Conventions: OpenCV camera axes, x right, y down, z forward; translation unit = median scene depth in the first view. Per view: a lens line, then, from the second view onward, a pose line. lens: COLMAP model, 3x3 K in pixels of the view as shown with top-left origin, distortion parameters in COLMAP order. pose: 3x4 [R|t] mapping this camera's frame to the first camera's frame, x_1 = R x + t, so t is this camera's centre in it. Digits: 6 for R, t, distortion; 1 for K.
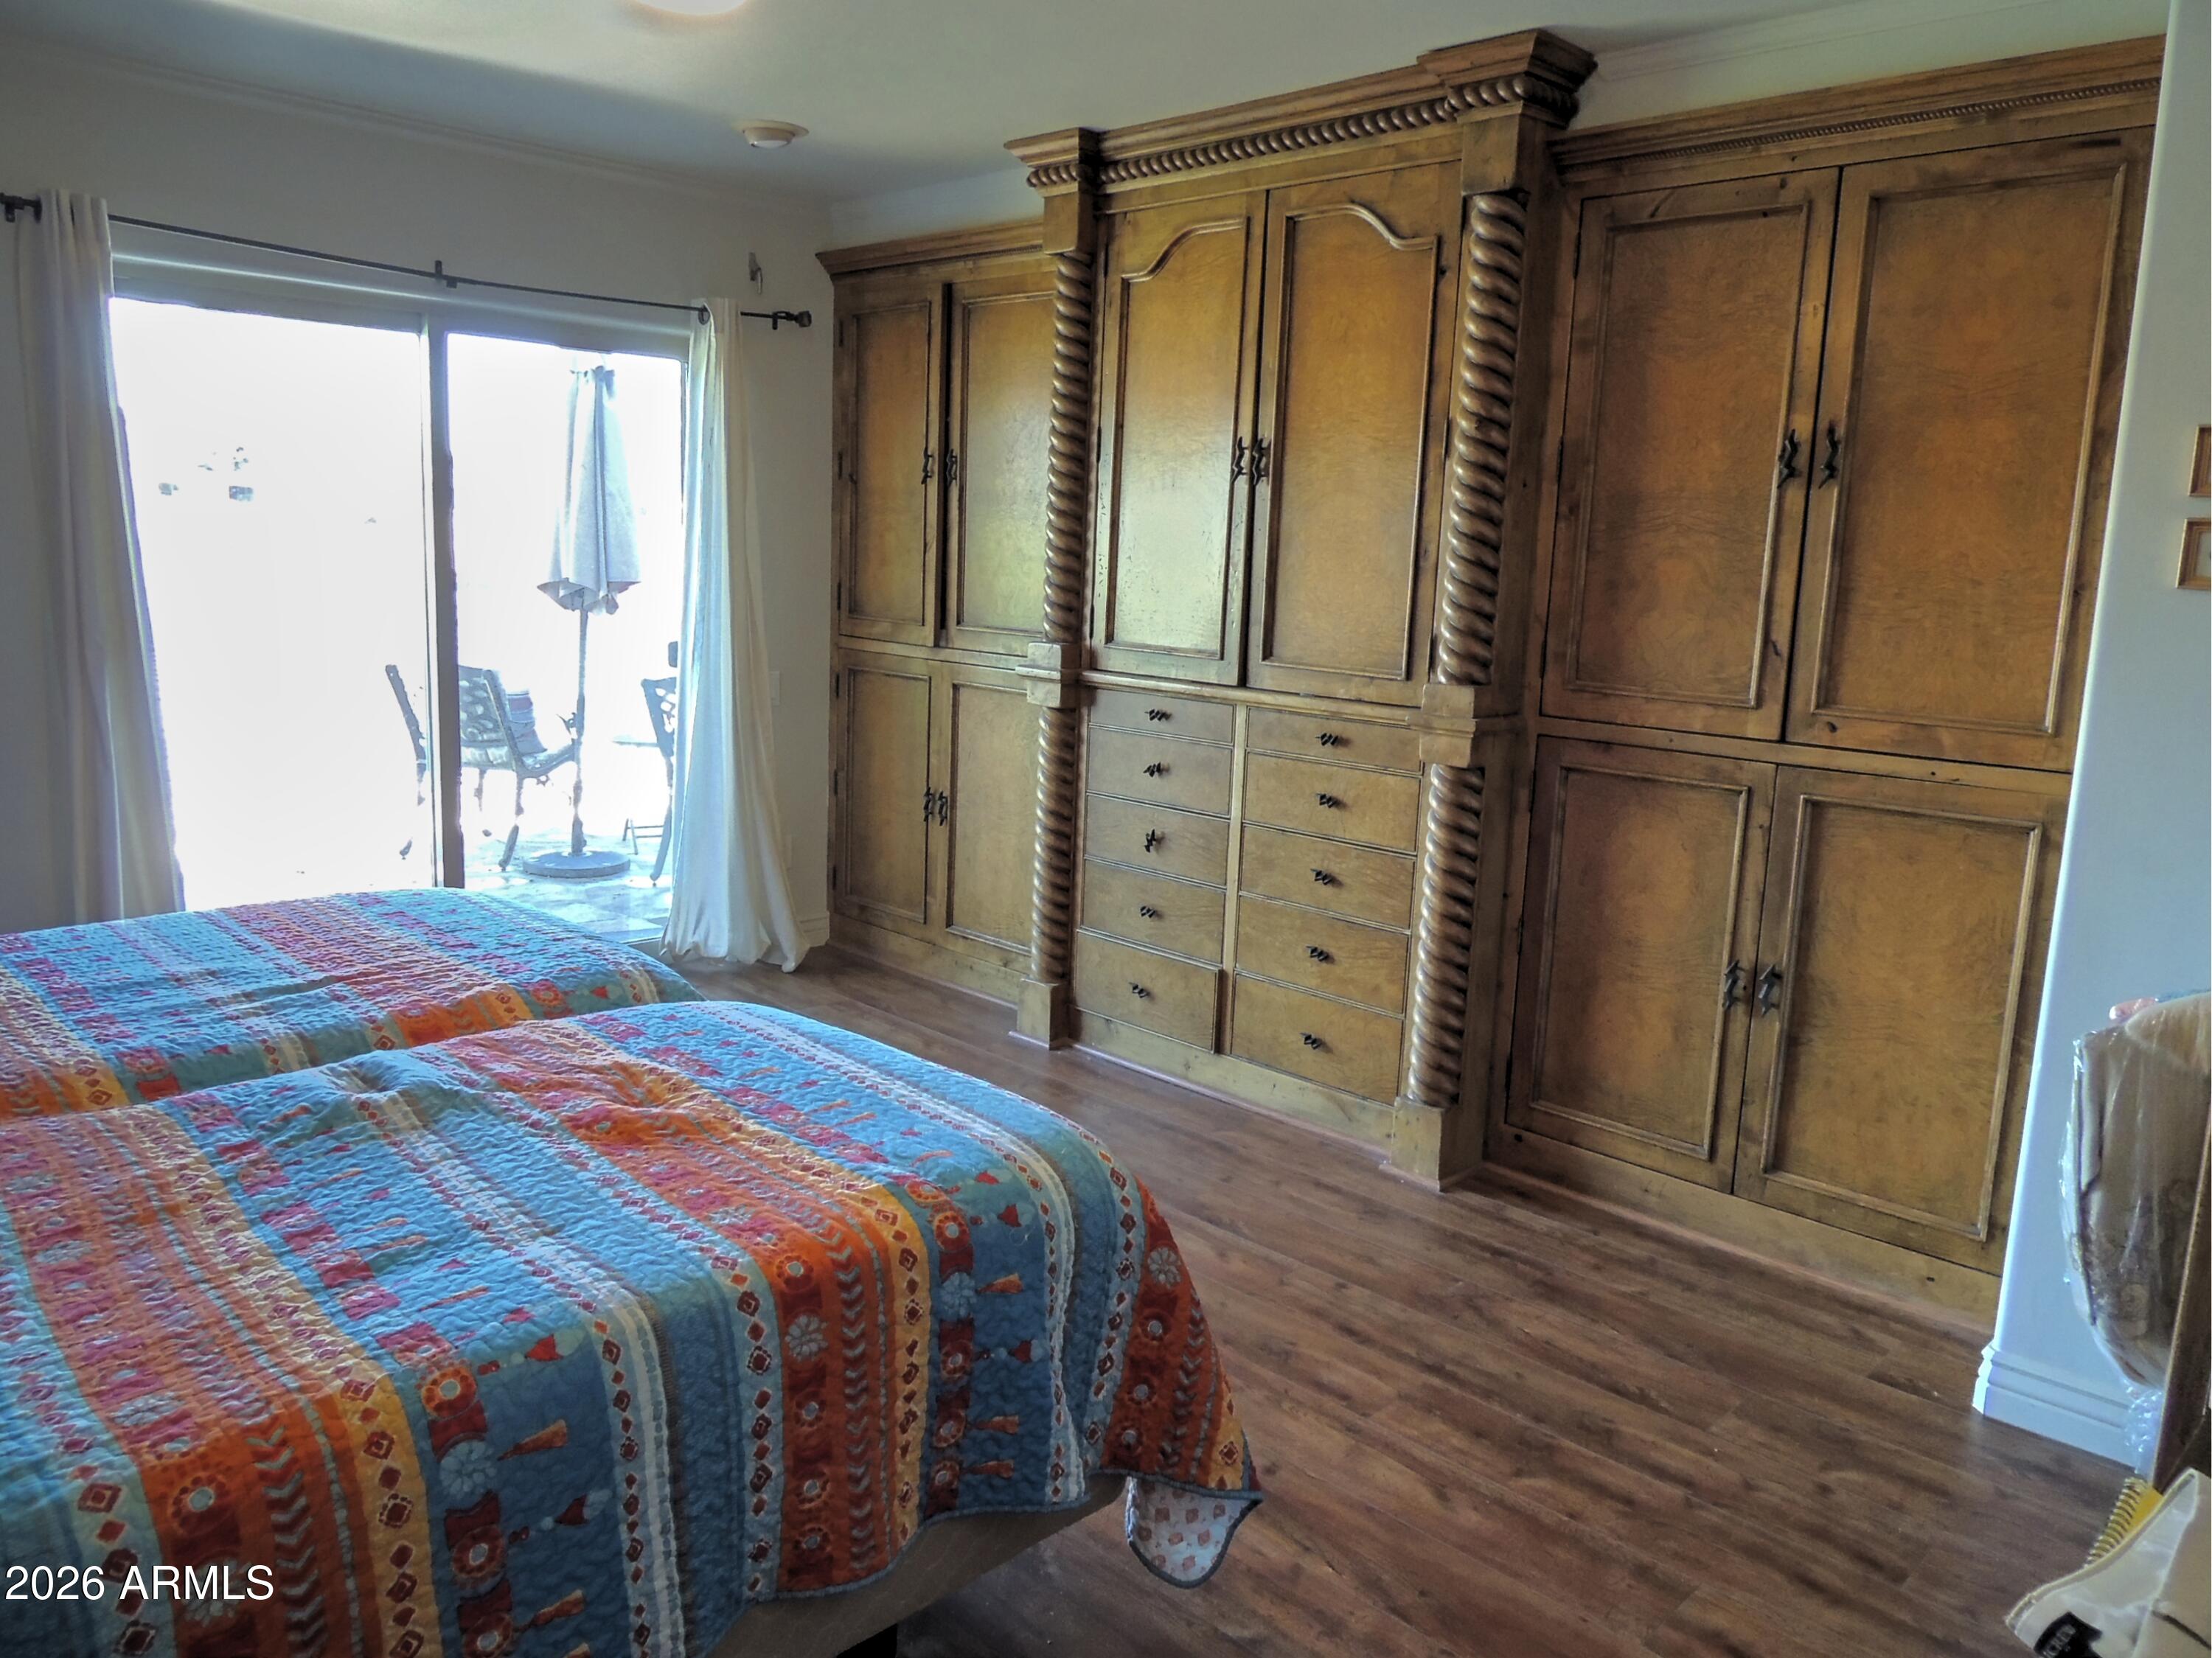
lens RADIAL K [[1544.4, 0, 1106.0], [0, 1544.4, 829.0], [0, 0, 1]] dist [-0.004358, -0.002509]
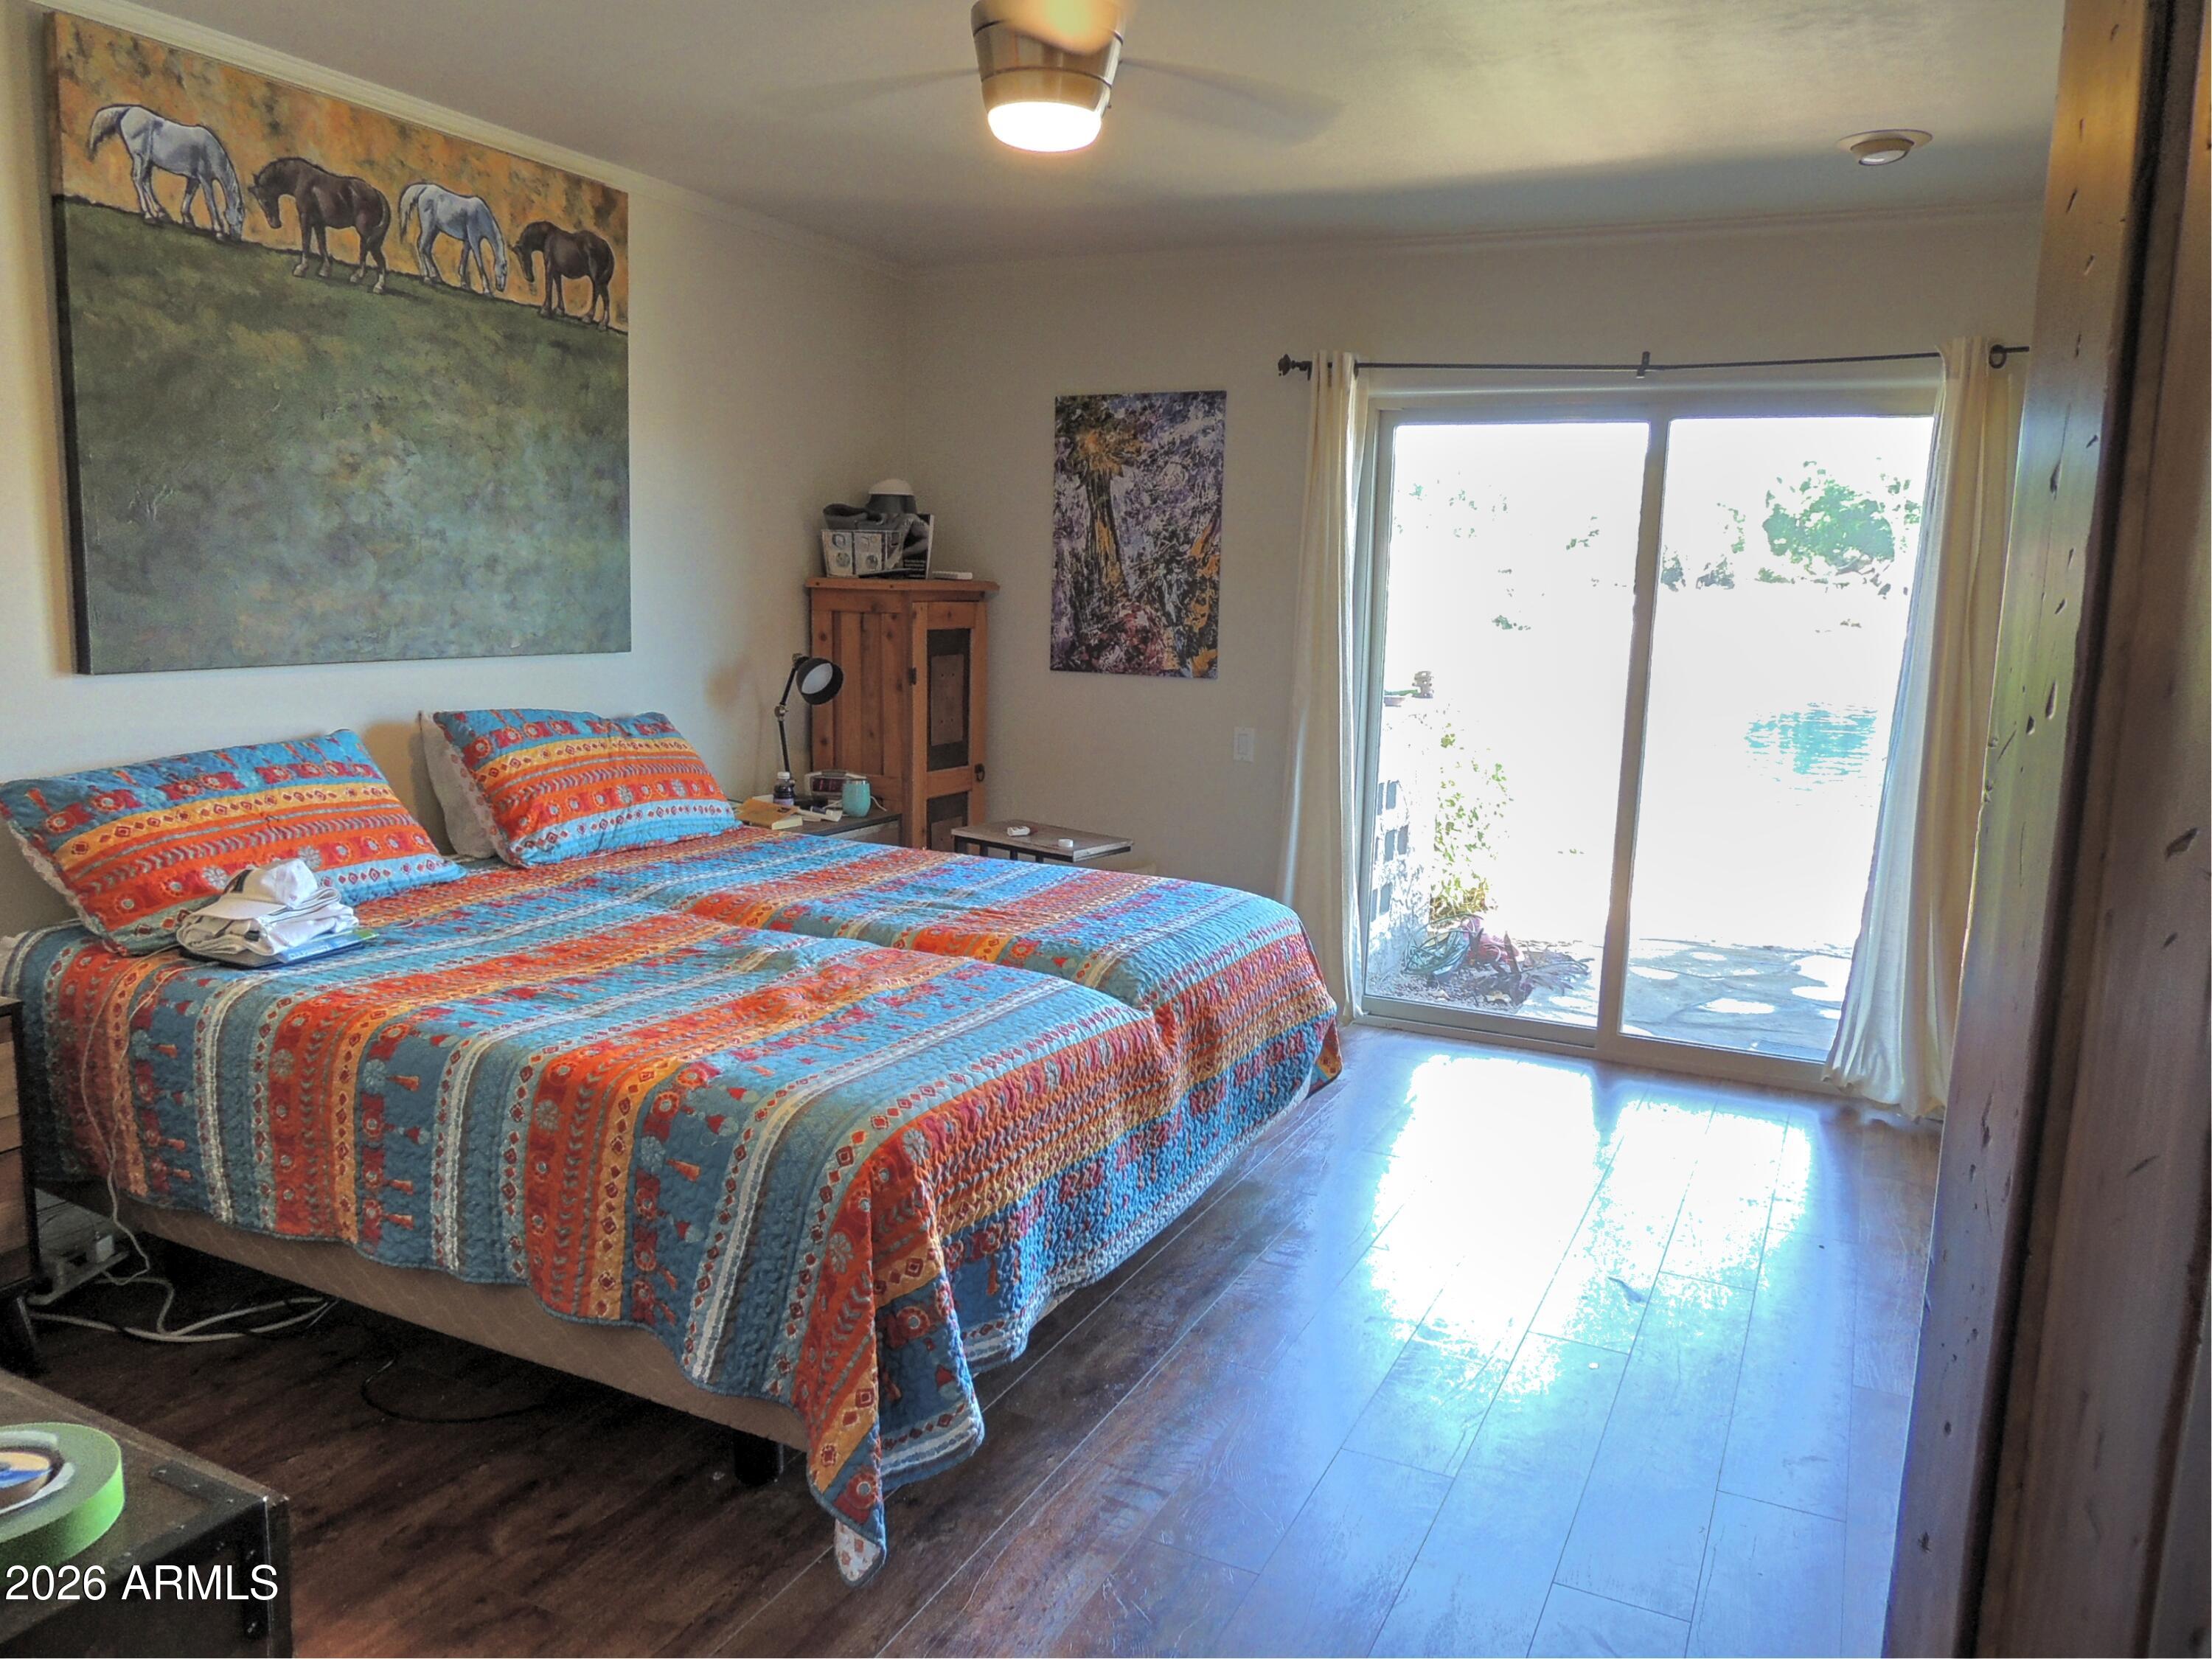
lens RADIAL K [[1610.0, 0, 1115.1], [0, 1610.0, 825.9], [0, 0, 1]] dist [-0.003219, -0.010947]
pose [[0.334395, 0.119043, -0.934884, 1.264371], [-0.194715, 0.979314, 0.055054, -0.113078], [0.922099, 0.163627, 0.350657, 0.858037]]
